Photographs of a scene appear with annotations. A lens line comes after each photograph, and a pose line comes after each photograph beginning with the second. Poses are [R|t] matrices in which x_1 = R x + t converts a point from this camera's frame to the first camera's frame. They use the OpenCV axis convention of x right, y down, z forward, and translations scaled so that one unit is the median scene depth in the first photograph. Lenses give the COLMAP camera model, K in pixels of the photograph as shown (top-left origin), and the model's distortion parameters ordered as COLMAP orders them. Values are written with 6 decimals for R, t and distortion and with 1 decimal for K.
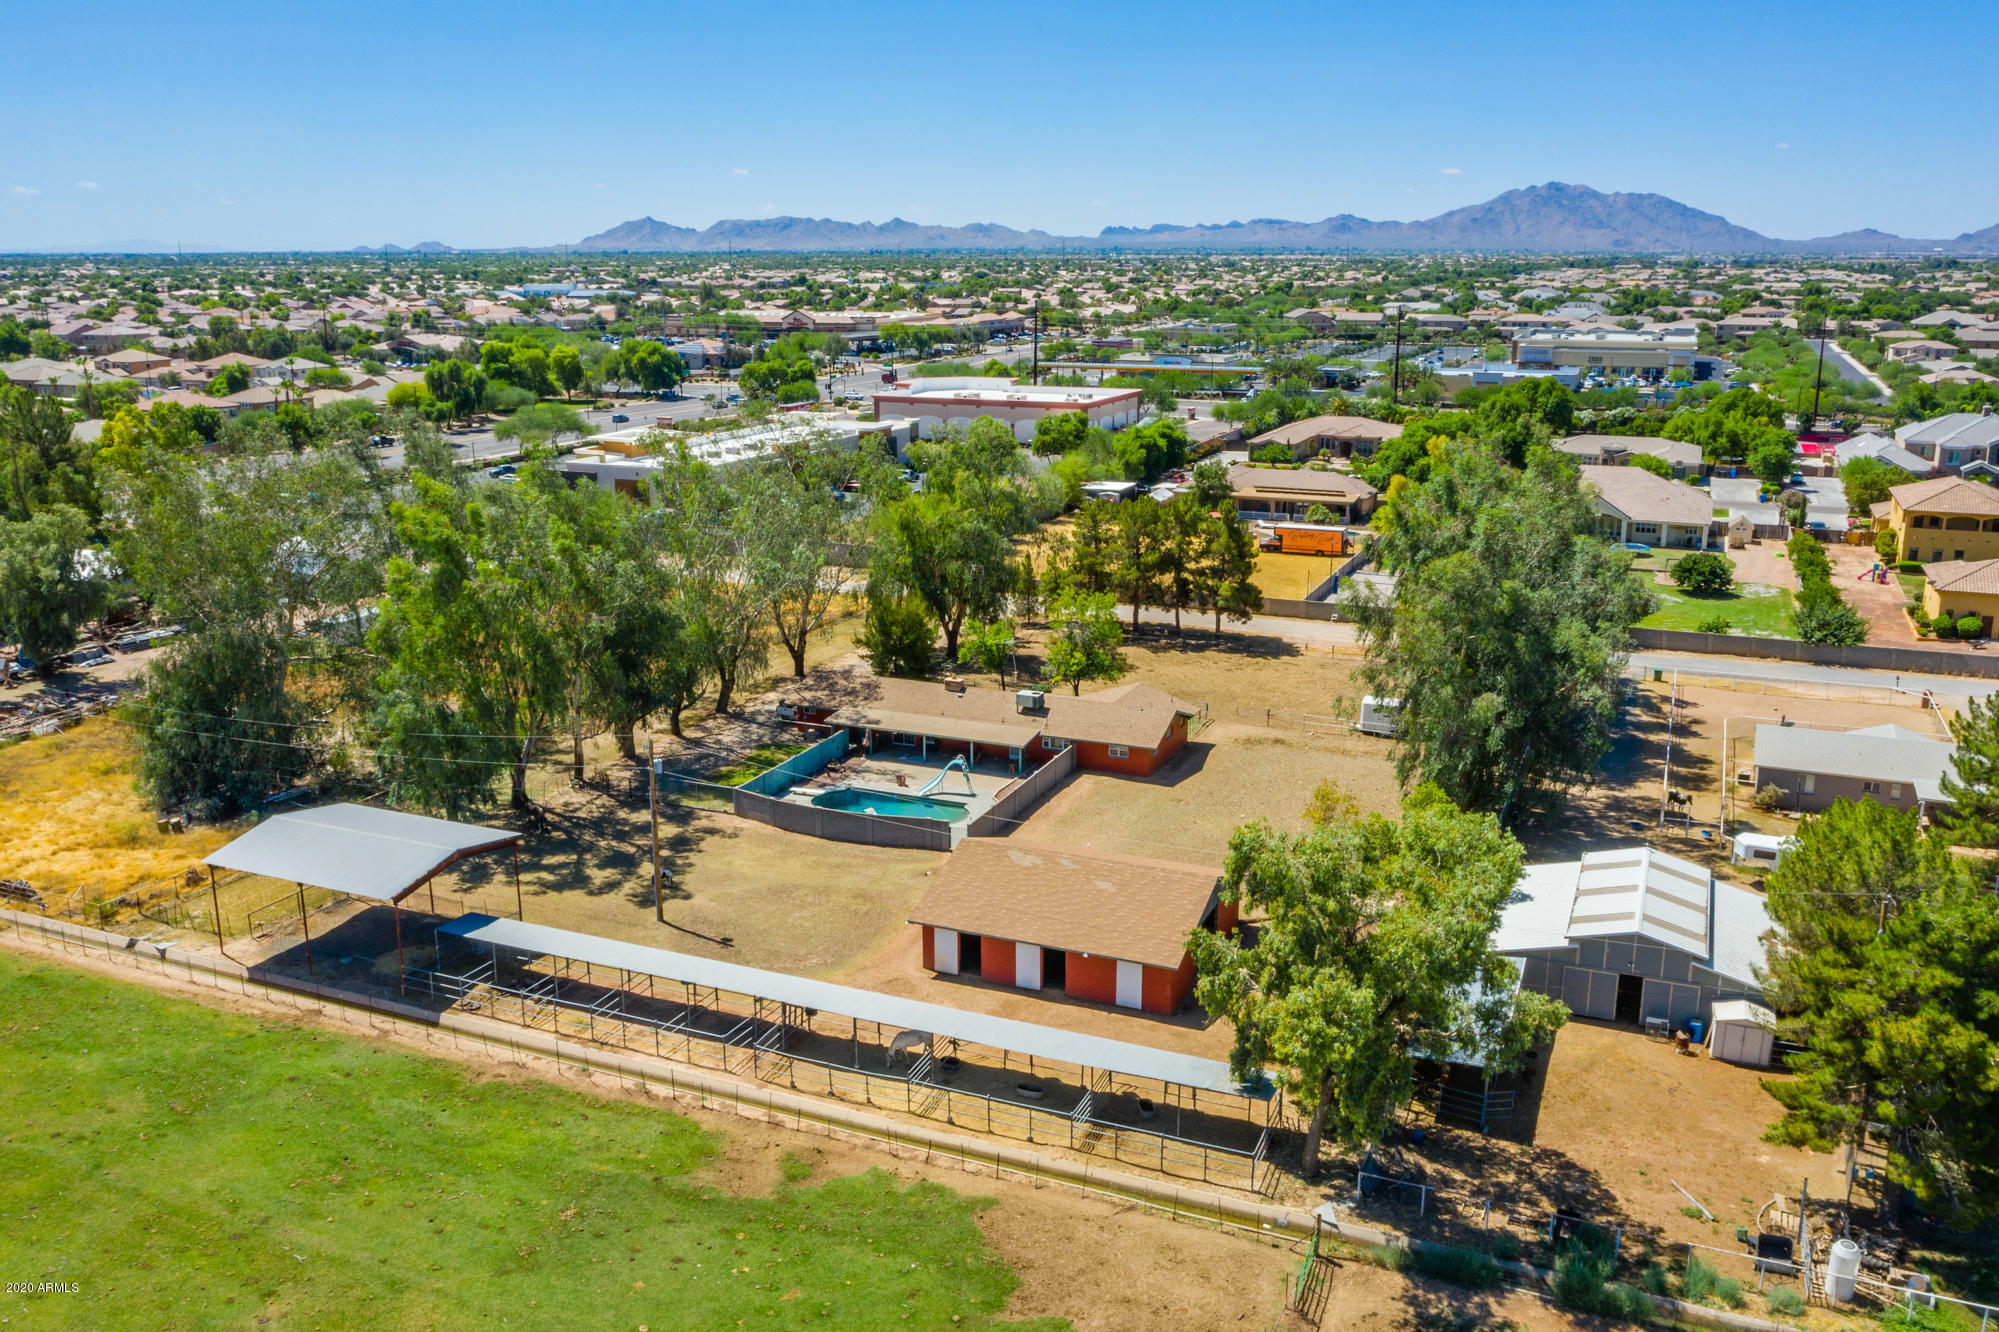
lens RADIAL K [[1598.6, 0, 999.5], [0, 1598.6, 666.0], [0, 0, 1]] dist [-0.018075, 0.007597]
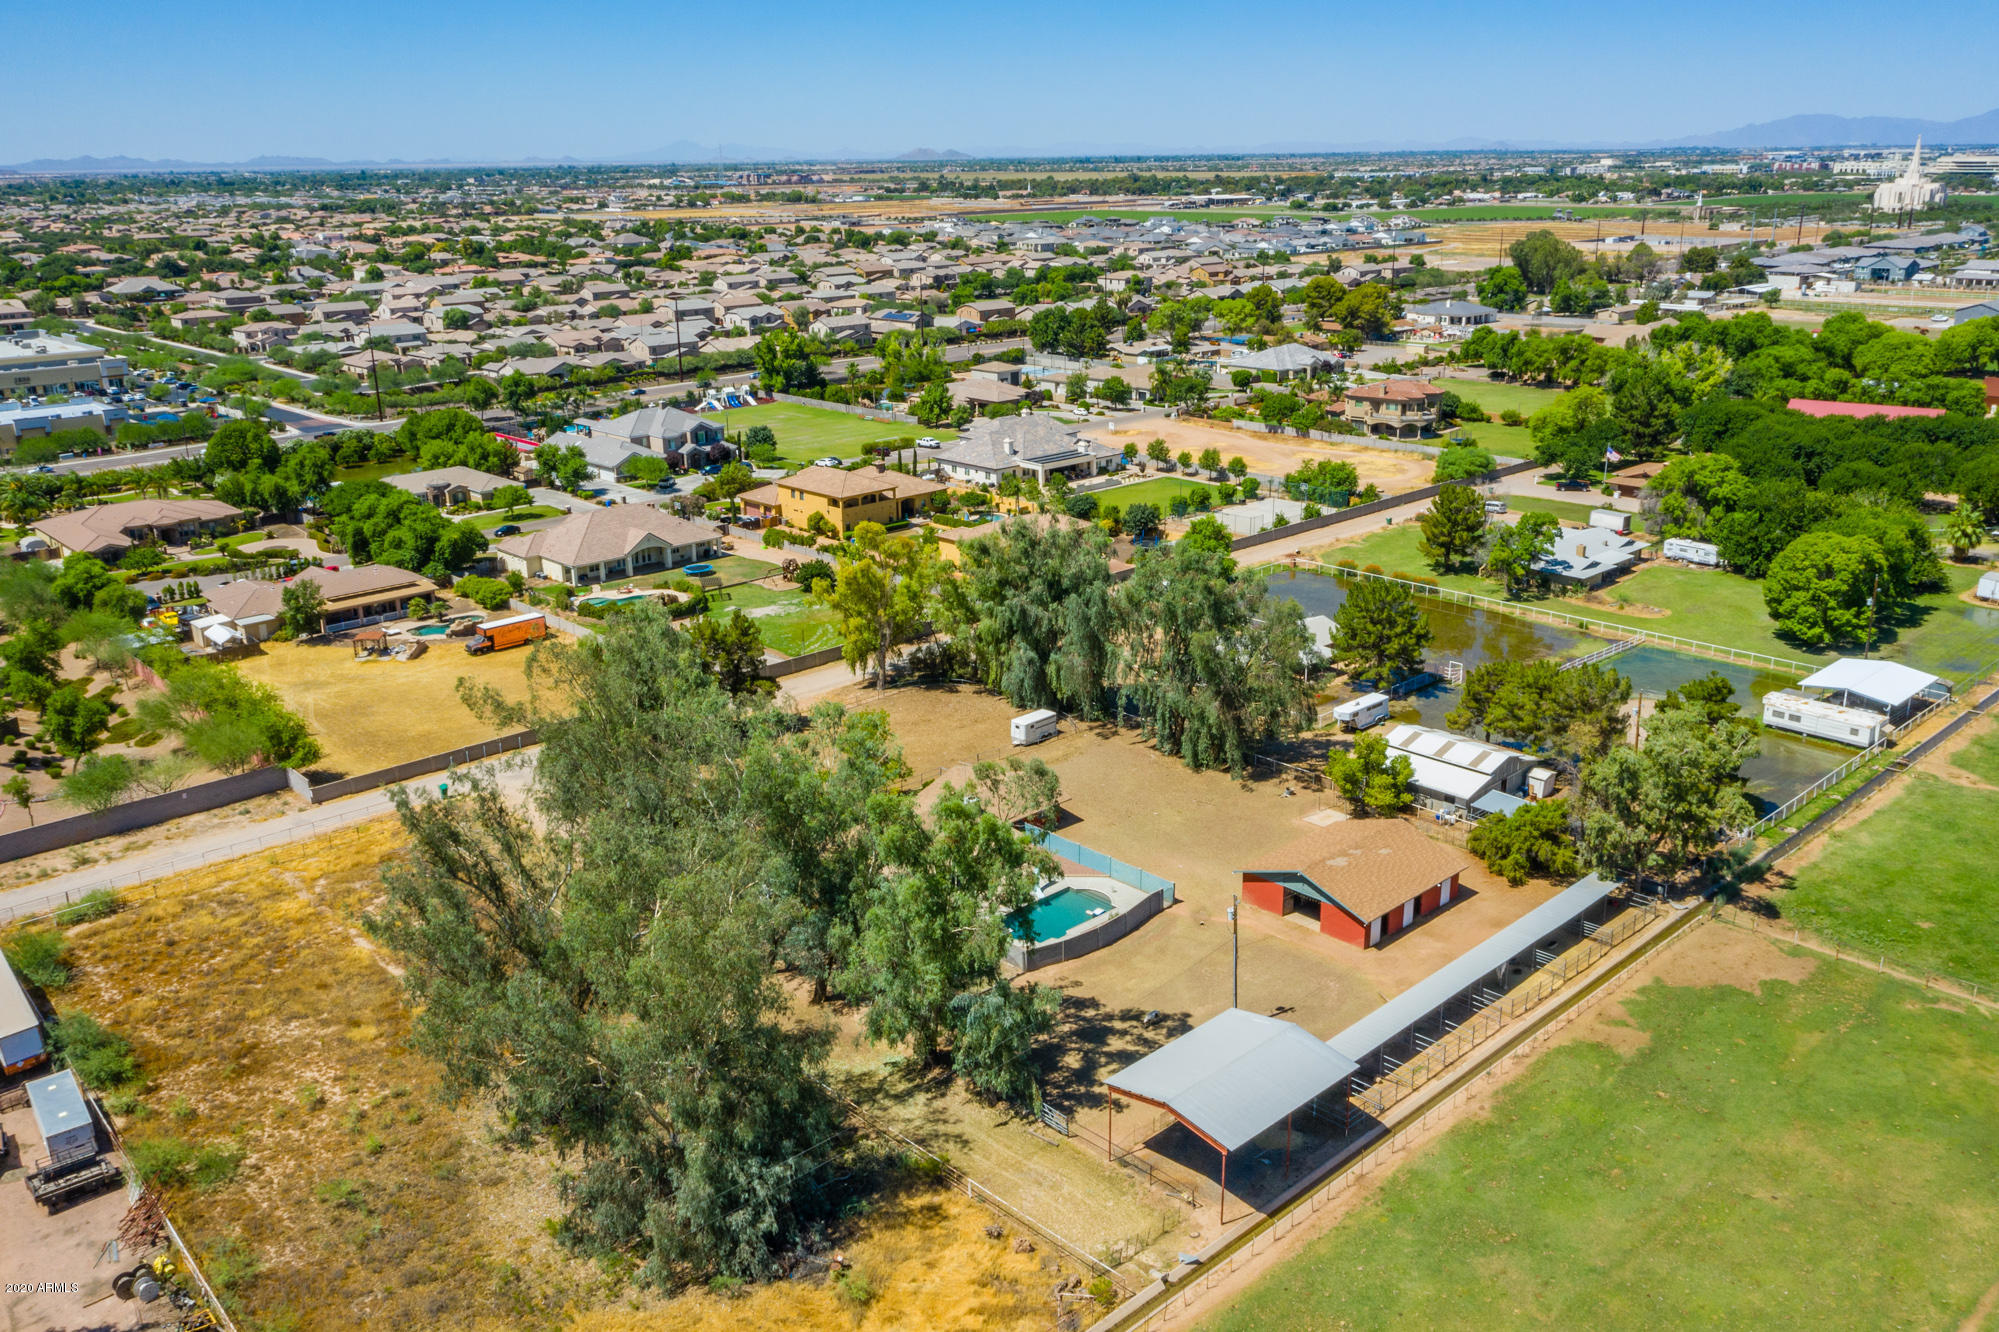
lens RADIAL K [[1551.1, 0, 999.5], [0, 1551.1, 666.0], [0, 0, 1]] dist [-0.014373, 0.001616]
pose [[0.397722, -0.285929, 0.871815, -1.168961], [0.240966, 0.949397, 0.201445, -0.376093], [-0.885298, 0.129958, 0.446495, 0.516234]]
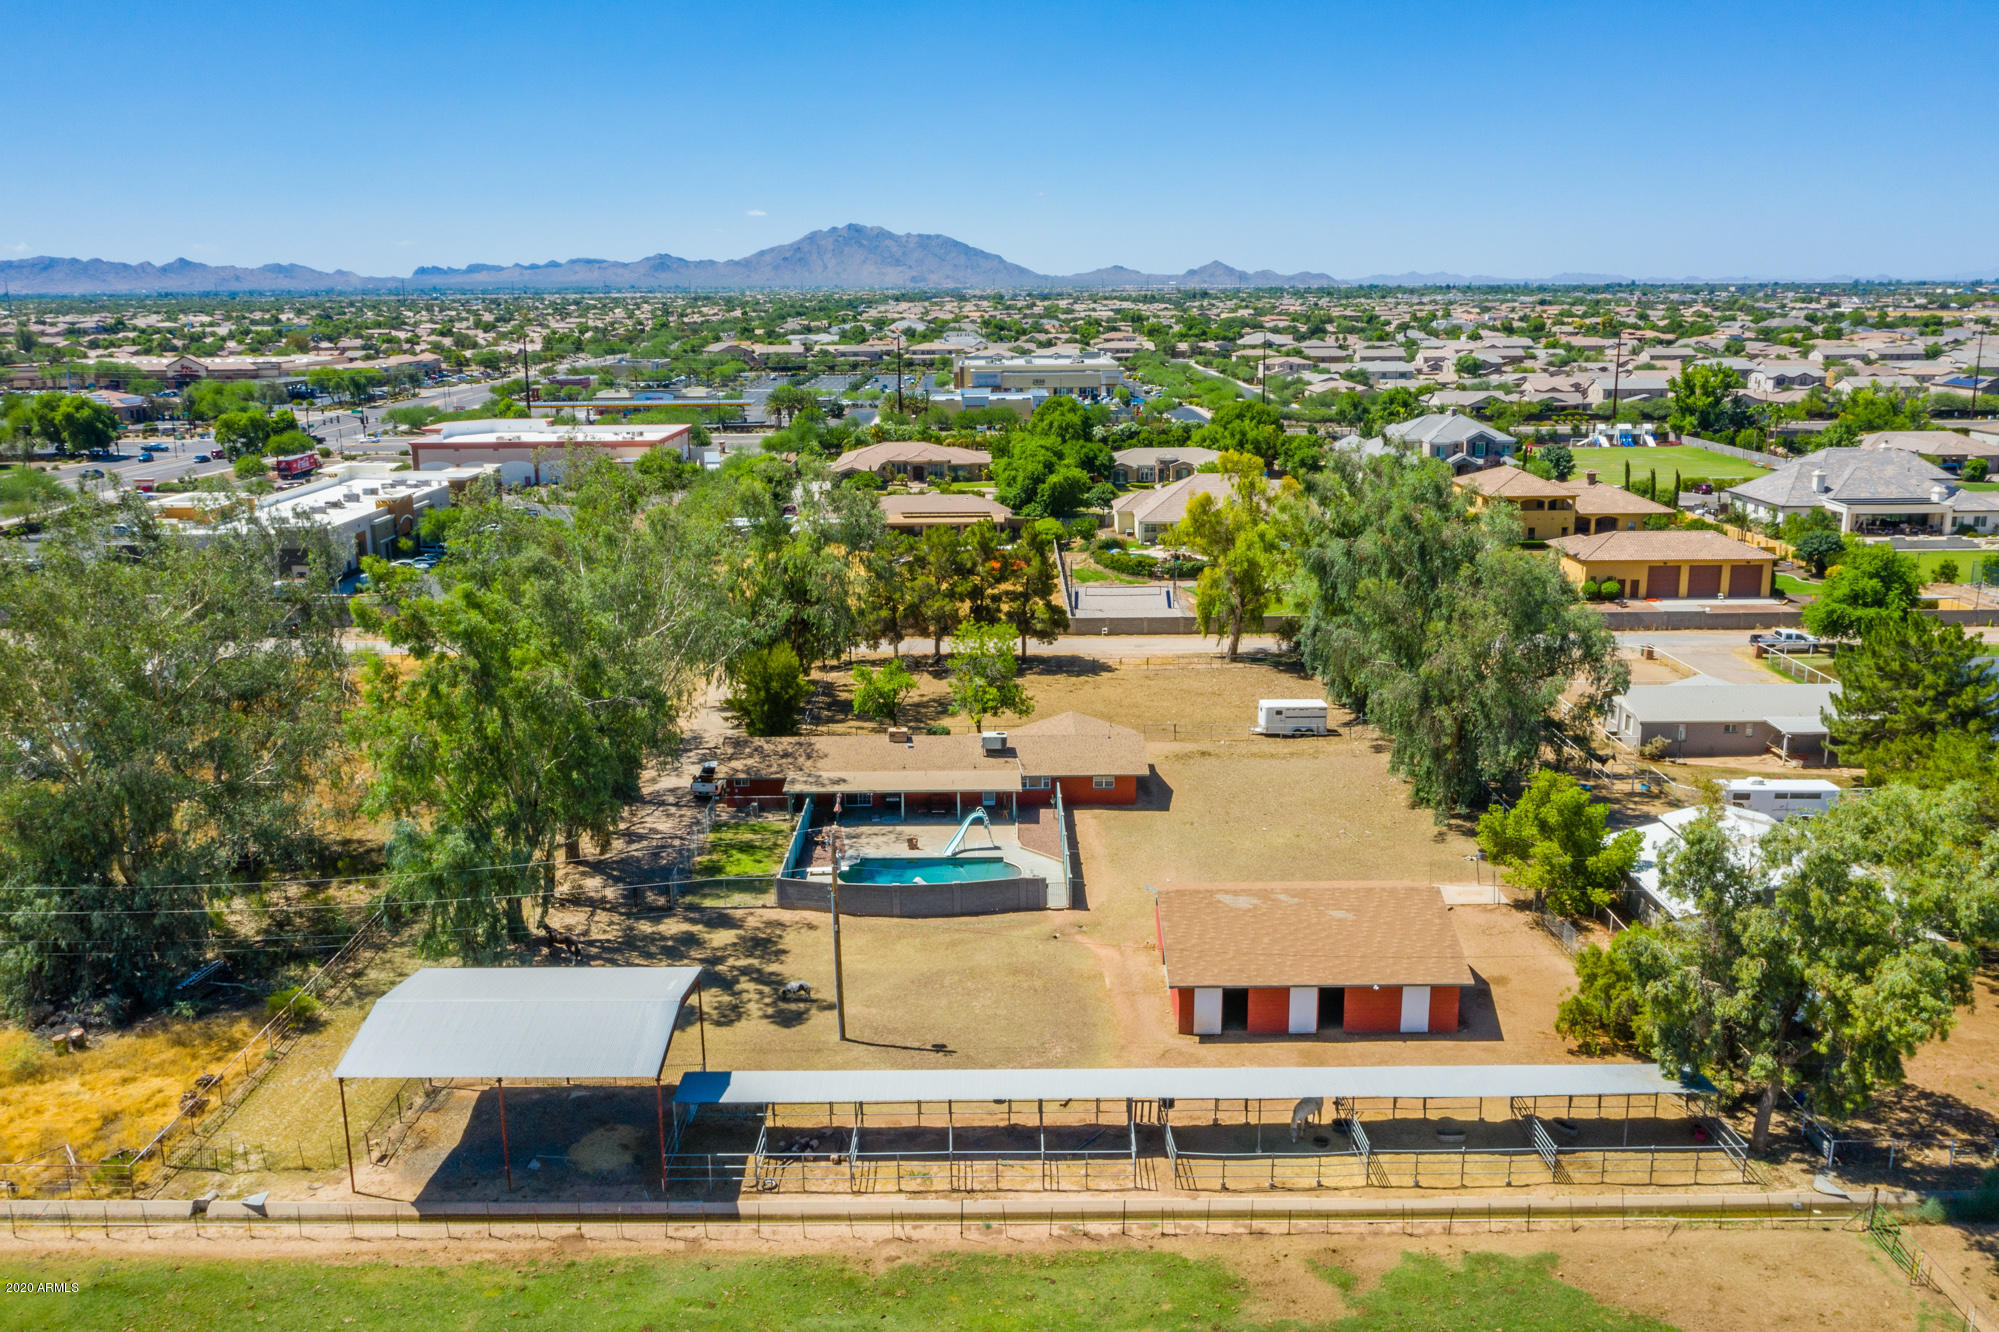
lens RADIAL K [[1551.1, 0, 999.5], [0, 1551.1, 666.0], [0, 0, 1]] dist [-0.014373, 0.001616]
pose [[0.917765, -0.099606, 0.384430, -0.394436], [0.105621, 0.994391, 0.005493, -0.033804], [-0.382821, 0.035562, 0.923138, 0.166837]]
